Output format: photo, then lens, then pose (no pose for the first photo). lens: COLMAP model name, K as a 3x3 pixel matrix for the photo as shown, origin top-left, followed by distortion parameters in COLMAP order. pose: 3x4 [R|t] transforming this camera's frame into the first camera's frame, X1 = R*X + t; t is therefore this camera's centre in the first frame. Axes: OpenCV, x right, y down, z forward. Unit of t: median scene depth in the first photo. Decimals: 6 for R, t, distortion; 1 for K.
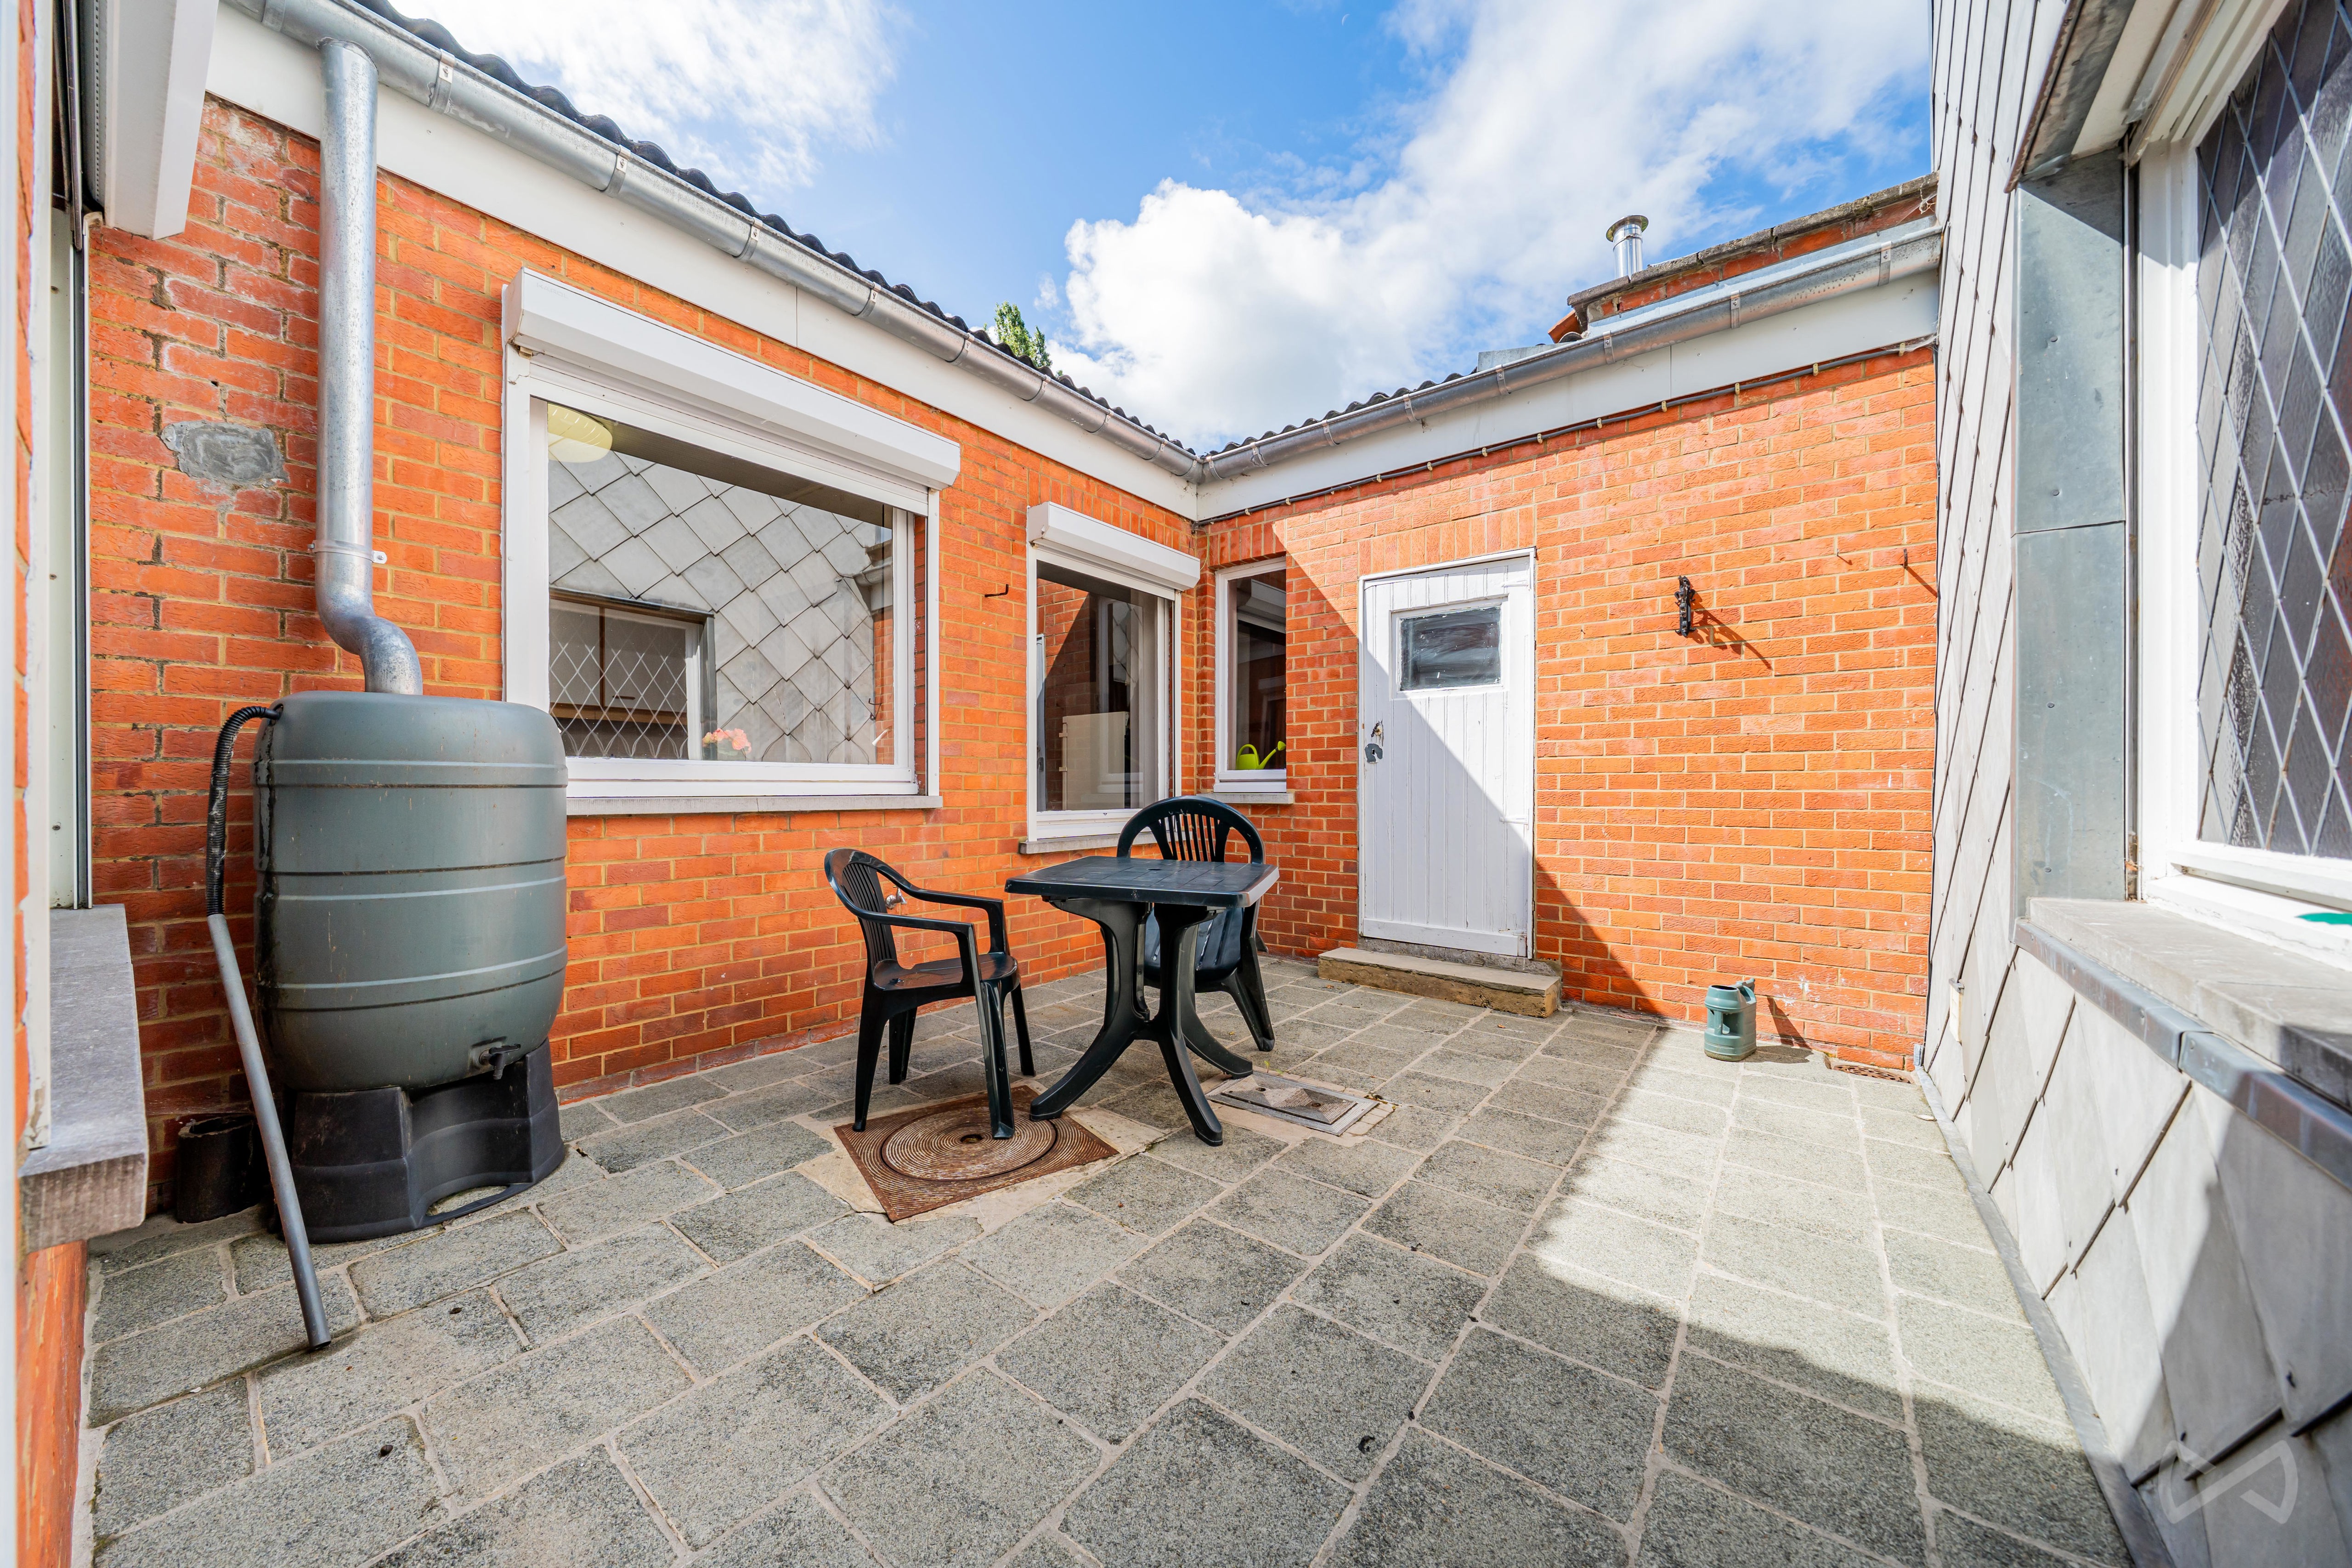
lens RADIAL K [[796.4, 0, 1166.2], [0, 796.4, 789.2], [0, 0, 1]] dist [-0.003013, 0.000145]
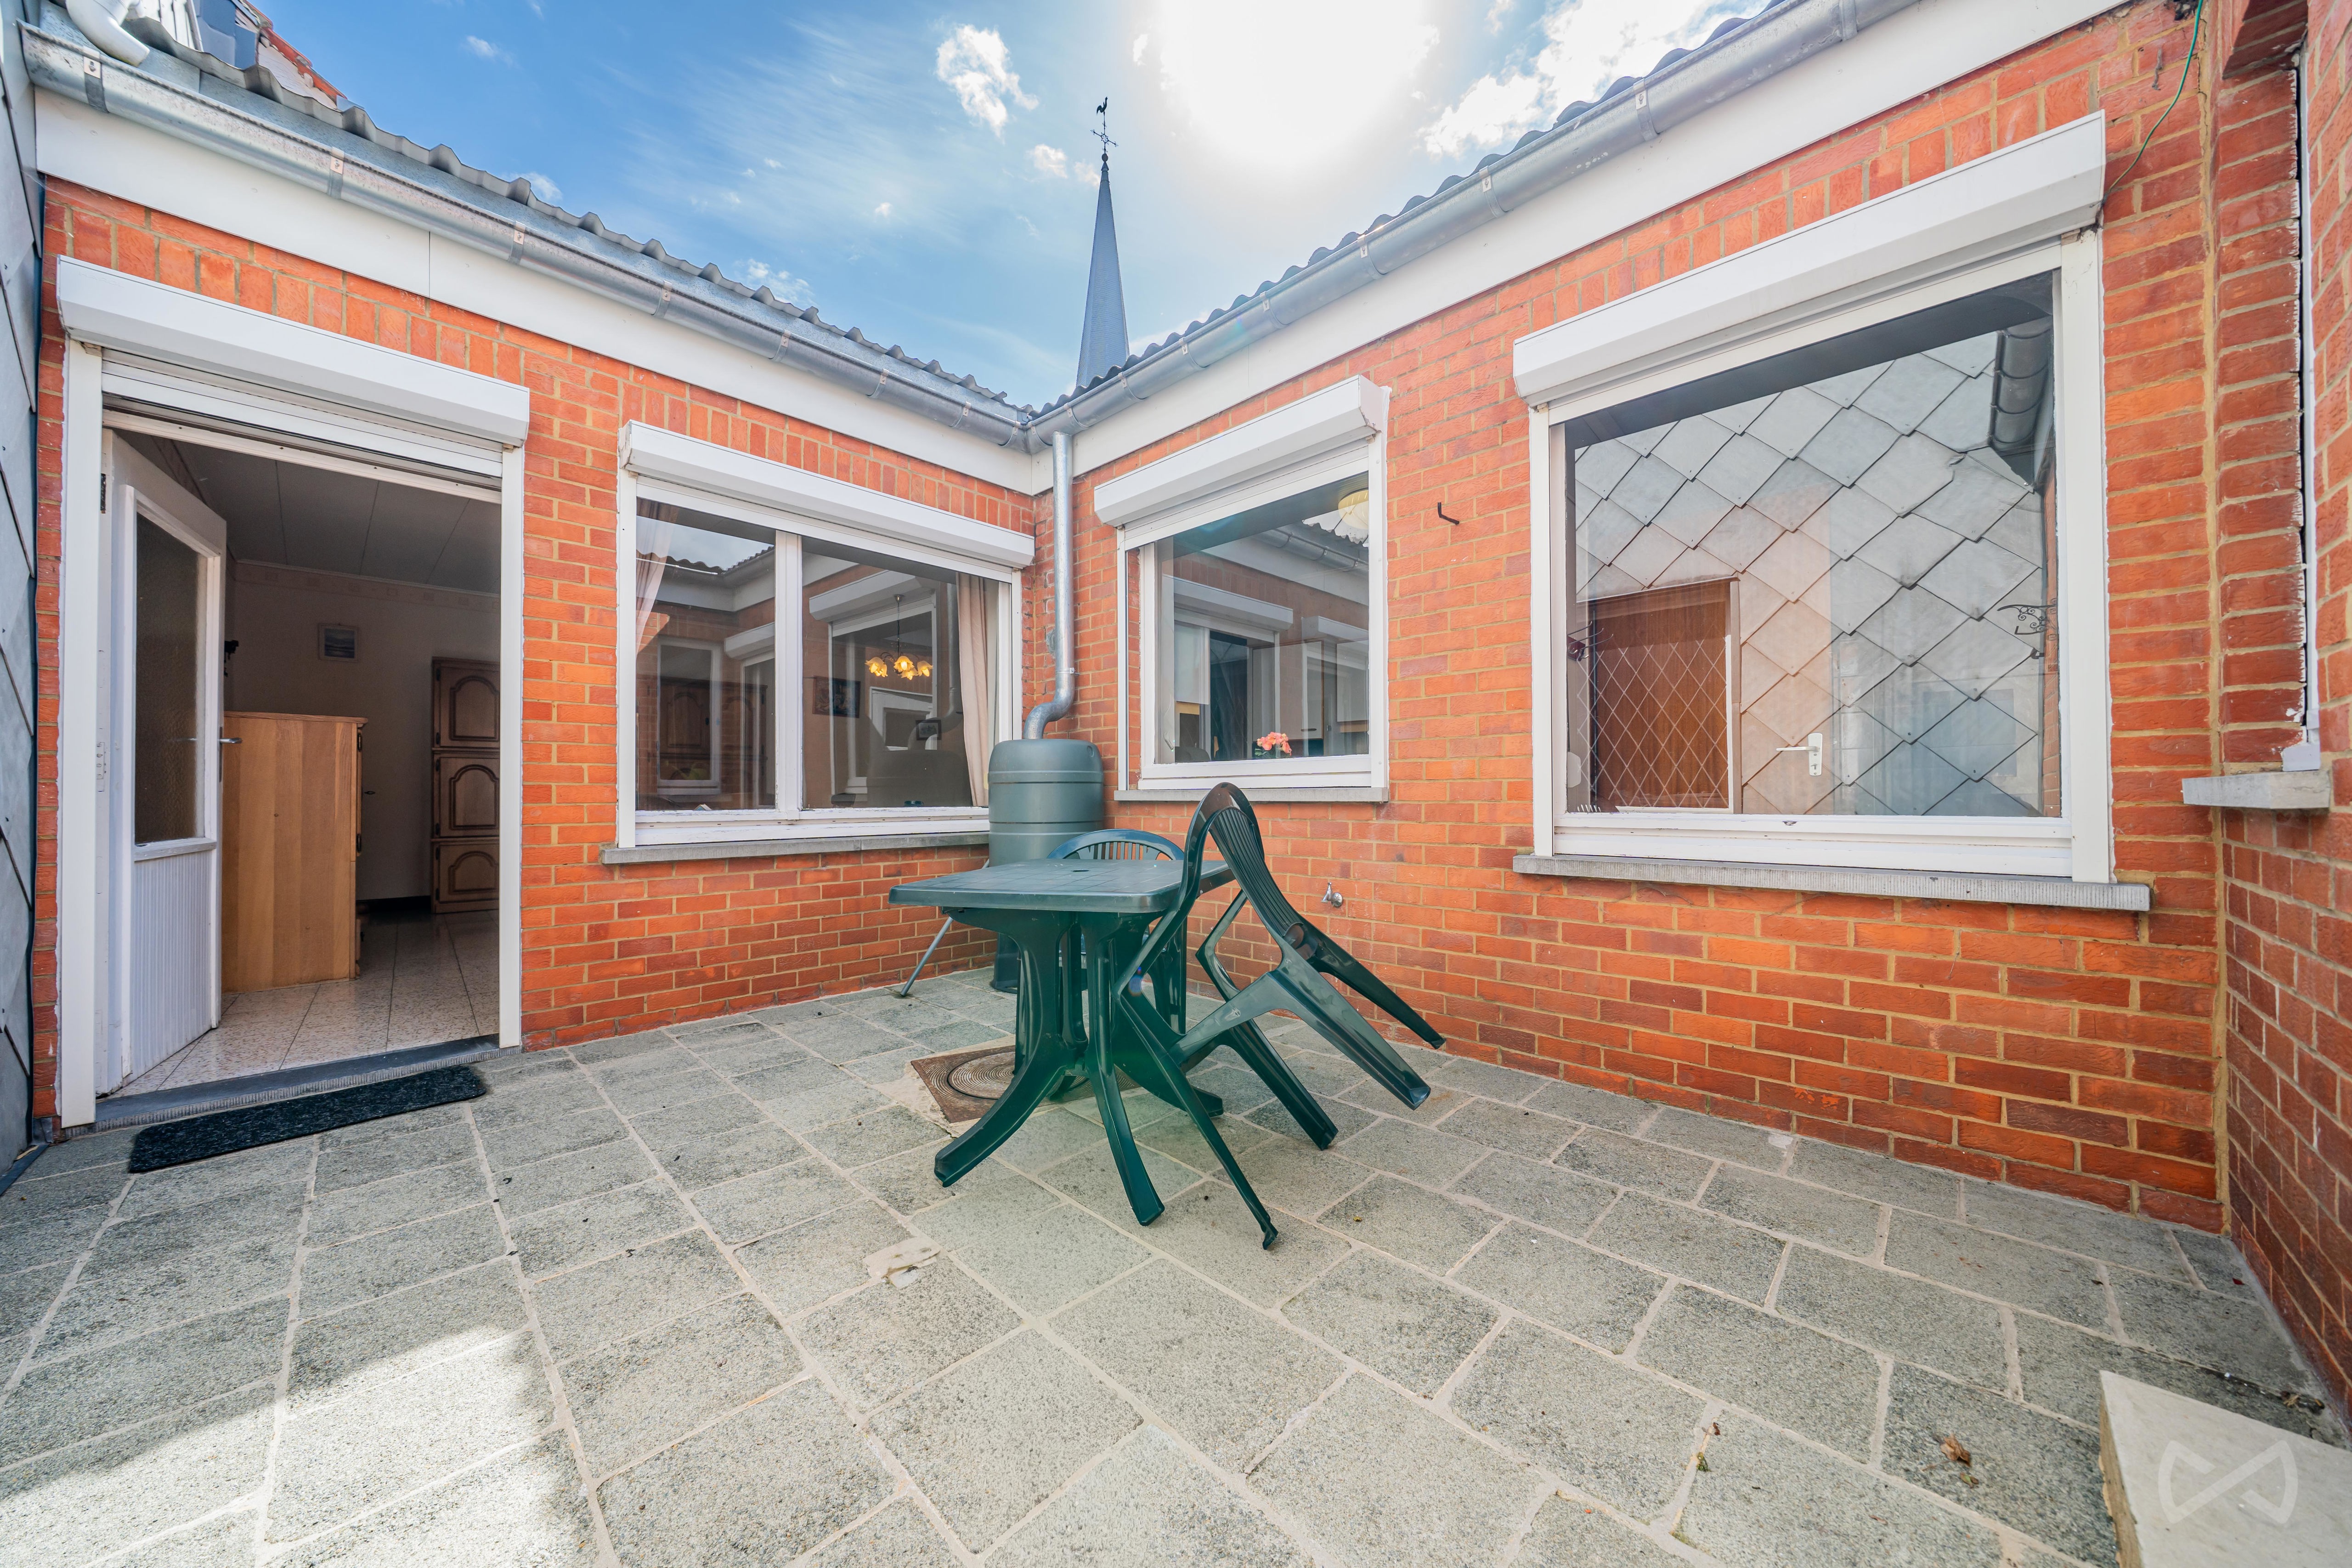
lens RADIAL K [[796.4, 0, 1166.8], [0, 796.4, 790.1], [0, 0, 1]] dist [-0.003013, 0.000145]
pose [[-0.105521, -0.004525, -0.994407, 1.066583], [0.004078, 0.999979, -0.004983, 0.026278], [0.994409, -0.004581, -0.105501, 1.553941]]
